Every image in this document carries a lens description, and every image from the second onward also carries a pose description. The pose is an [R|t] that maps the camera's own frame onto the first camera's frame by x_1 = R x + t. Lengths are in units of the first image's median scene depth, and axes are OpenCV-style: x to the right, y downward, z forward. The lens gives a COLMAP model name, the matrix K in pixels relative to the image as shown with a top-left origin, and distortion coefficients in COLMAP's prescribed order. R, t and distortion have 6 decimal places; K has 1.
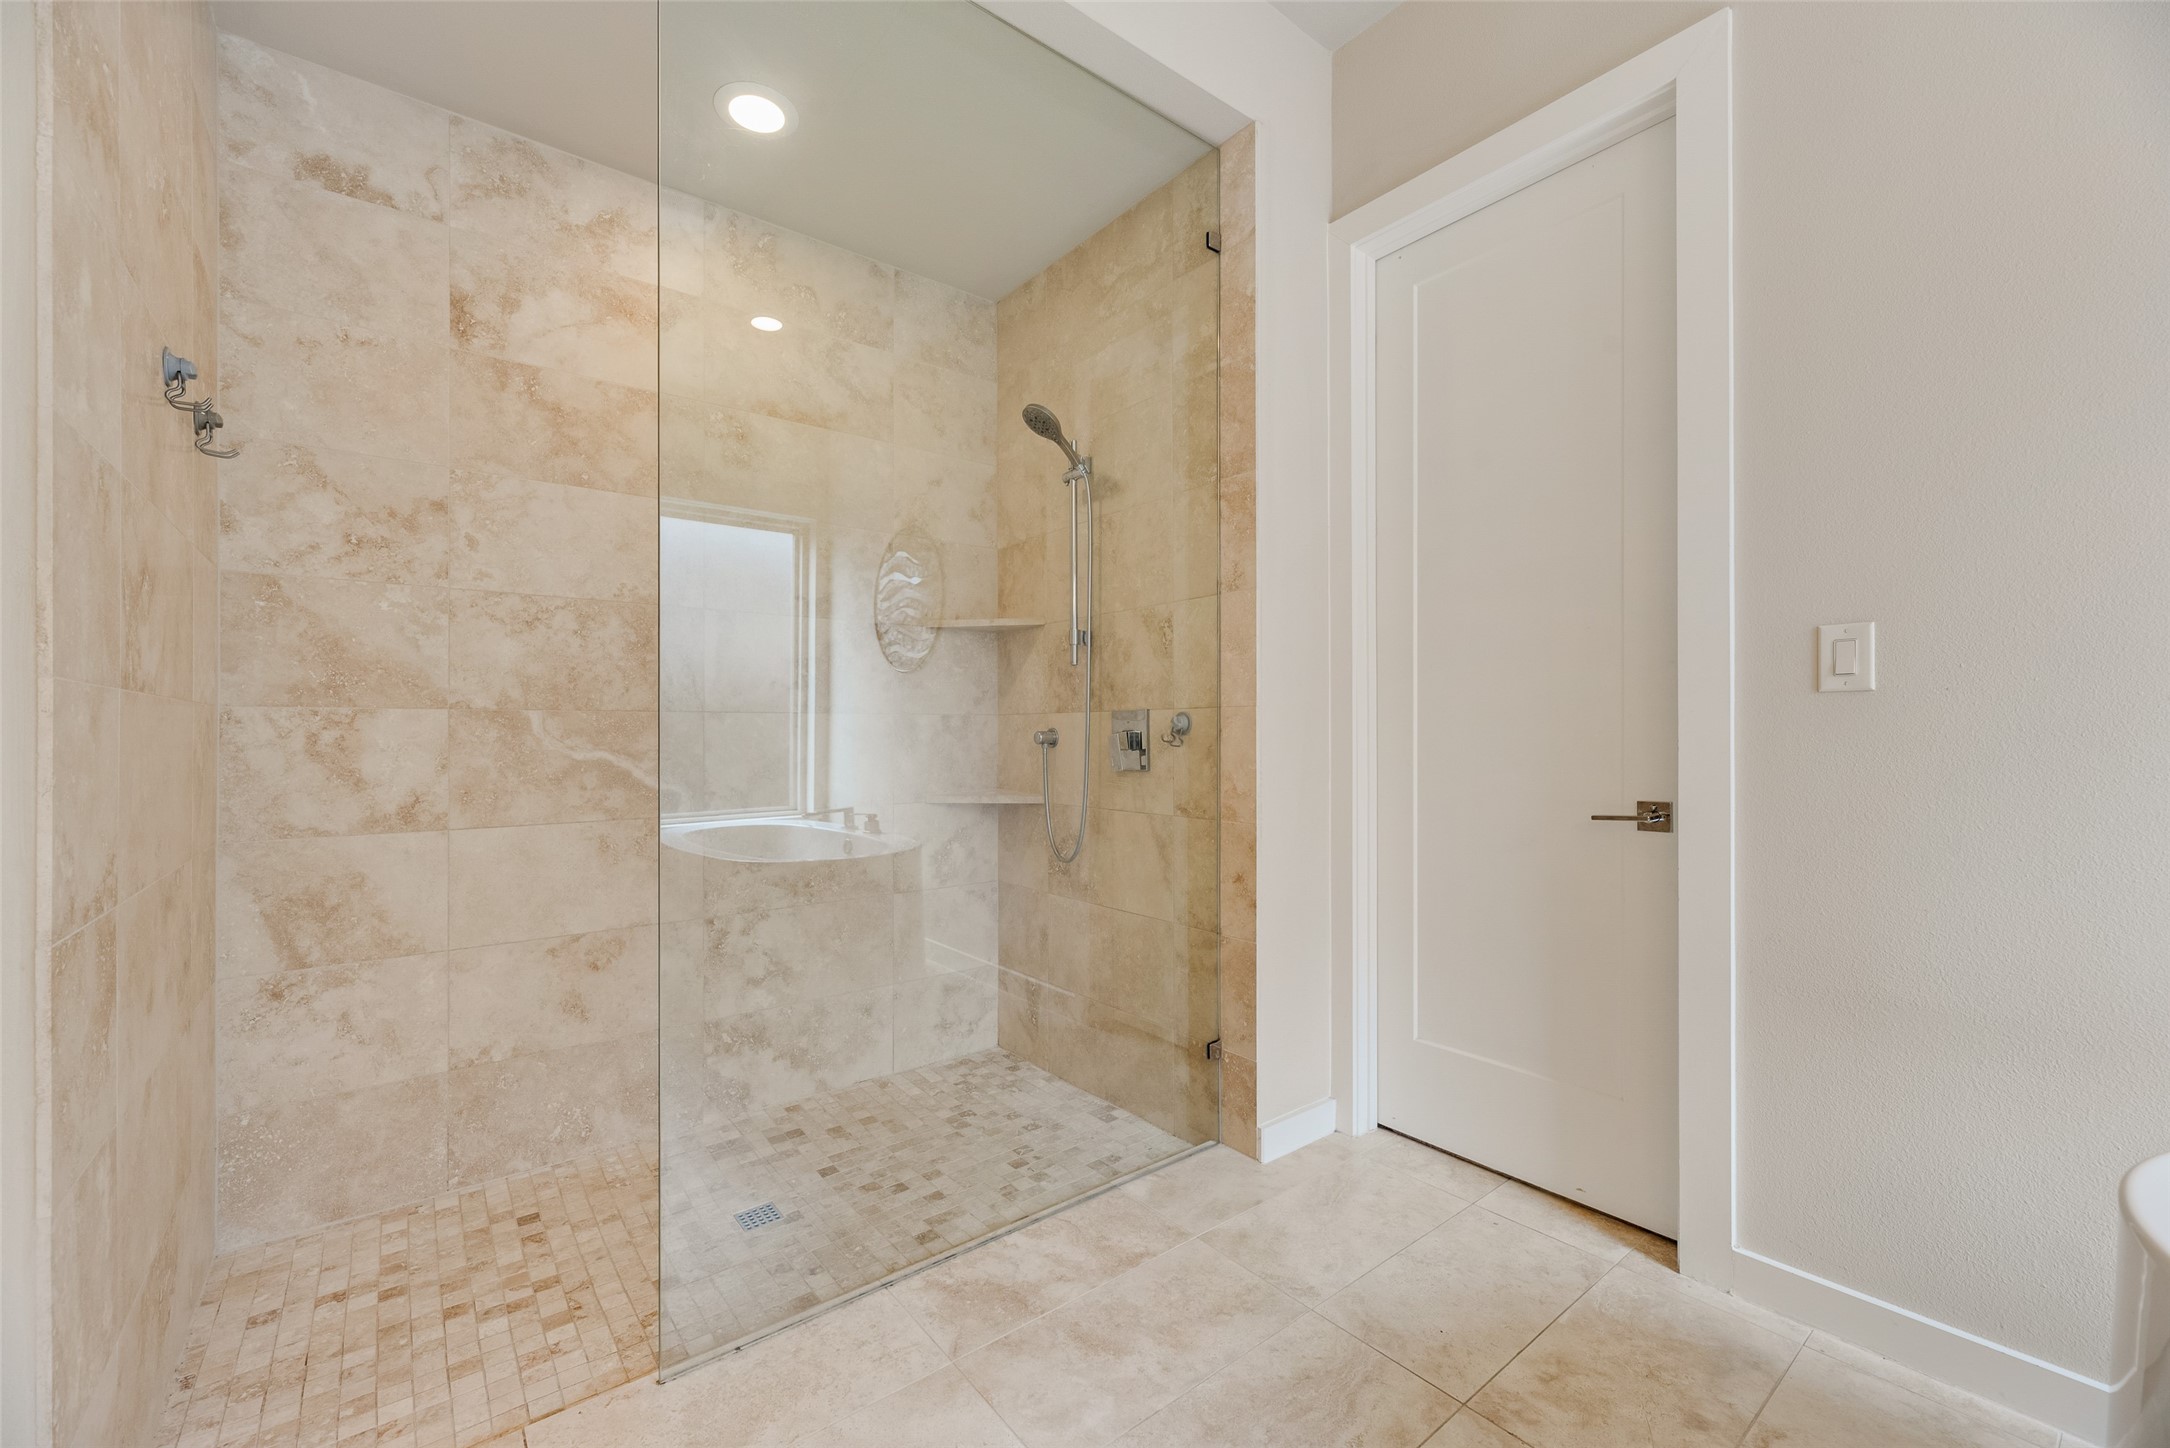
lens RADIAL K [[869.4, 0, 1085.5], [0, 869.4, 729.6], [0, 0, 1]] dist [0.000687, 0.000203]
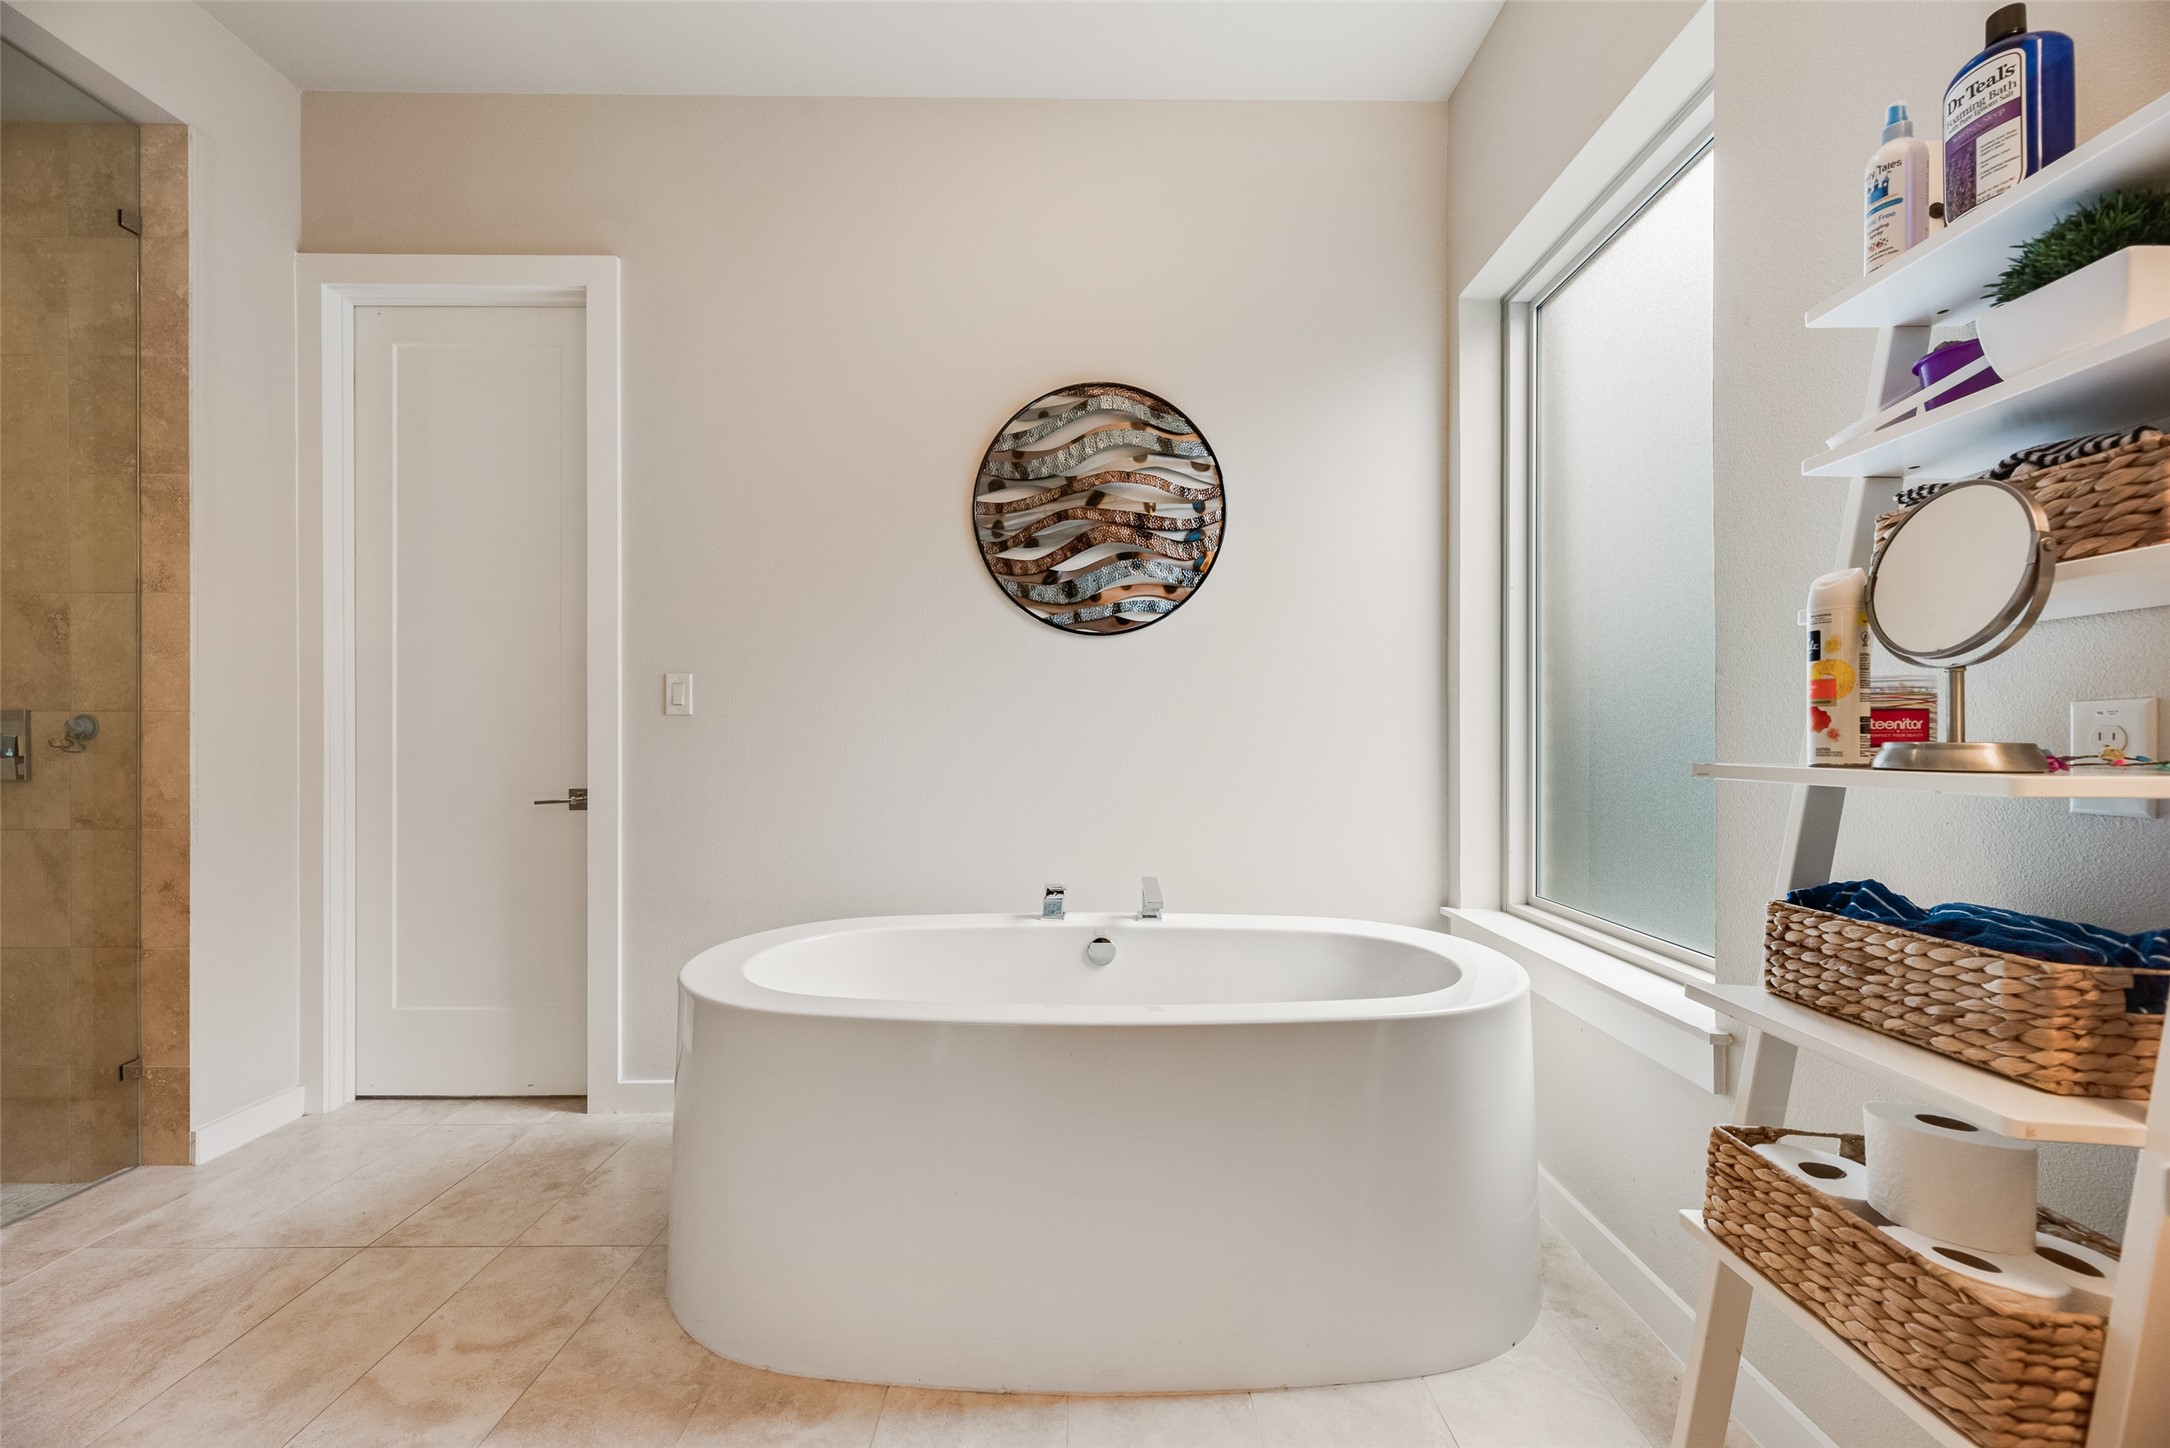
lens RADIAL K [[869.4, 0, 1086.3], [0, 869.4, 745.9], [0, 0, 1]] dist [0.000687, 0.000203]
pose [[0.615616, 0.000555, 0.788046, 0.041163], [-0.006972, 0.999964, 0.004742, 0.000830], [-0.788016, -0.008414, 0.615598, -0.416409]]
